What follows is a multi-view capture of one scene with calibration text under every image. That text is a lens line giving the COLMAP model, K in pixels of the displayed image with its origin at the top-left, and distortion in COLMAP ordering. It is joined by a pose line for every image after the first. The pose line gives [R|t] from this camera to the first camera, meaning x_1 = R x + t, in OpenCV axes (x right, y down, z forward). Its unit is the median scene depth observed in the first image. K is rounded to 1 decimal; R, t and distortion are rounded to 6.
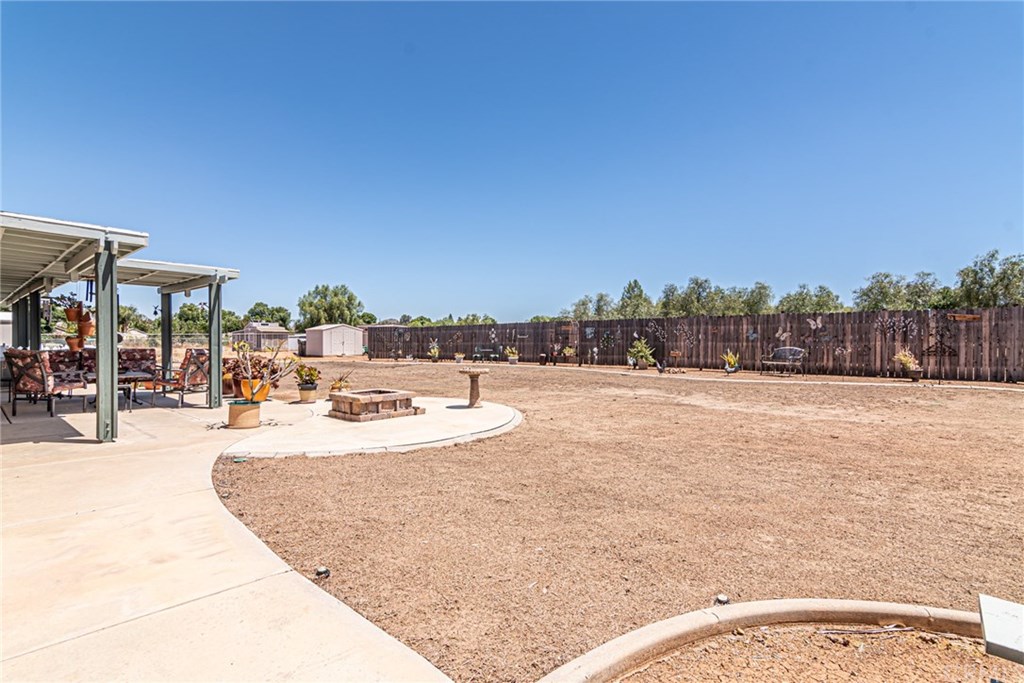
lens RADIAL K [[489.4, 0, 512.0], [0, 489.4, 341.5], [0, 0, 1]] dist [0.000492, 0.000074]
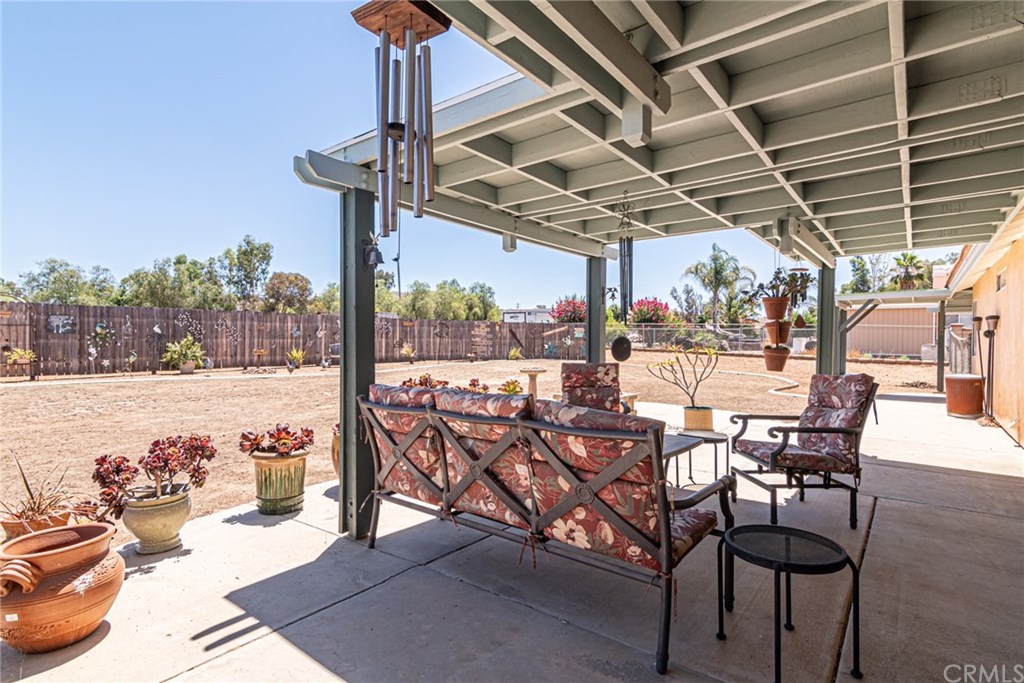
lens RADIAL K [[510.9, 0, 508.8], [0, 510.9, 335.1], [0, 0, 1]] dist [-0.002773, -0.000904]
pose [[-0.068315, 0.002025, 0.997662, -0.430409], [-0.005794, 0.999980, -0.002426, -0.004622], [-0.997647, -0.005946, -0.068302, 0.394200]]
